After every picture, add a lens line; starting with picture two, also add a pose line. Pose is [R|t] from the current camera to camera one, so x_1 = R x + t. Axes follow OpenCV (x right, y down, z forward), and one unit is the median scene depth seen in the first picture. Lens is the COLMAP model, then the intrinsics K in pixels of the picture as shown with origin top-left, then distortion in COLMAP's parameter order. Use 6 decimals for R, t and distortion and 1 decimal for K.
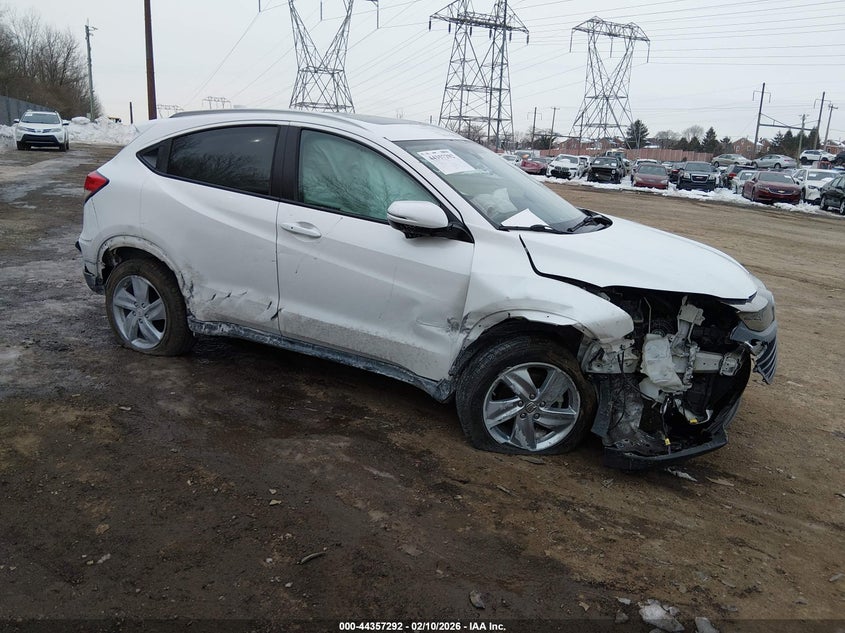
lens RADIAL K [[624.6, 0, 422.5], [0, 624.6, 316.5], [0, 0, 1]] dist [0.061808, -0.094440]
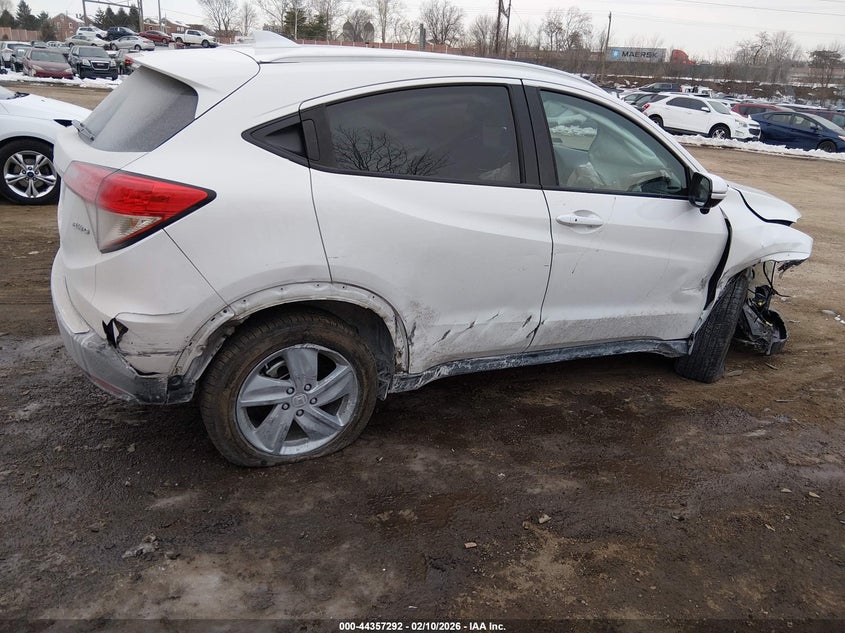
lens RADIAL K [[624.6, 0, 422.5], [0, 624.6, 316.5], [0, 0, 1]] dist [0.061808, -0.094440]
pose [[0.611407, -0.301863, 0.731478, -0.890518], [0.173210, 0.953017, 0.248509, -0.239825], [-0.772127, -0.025241, 0.634967, 0.589733]]
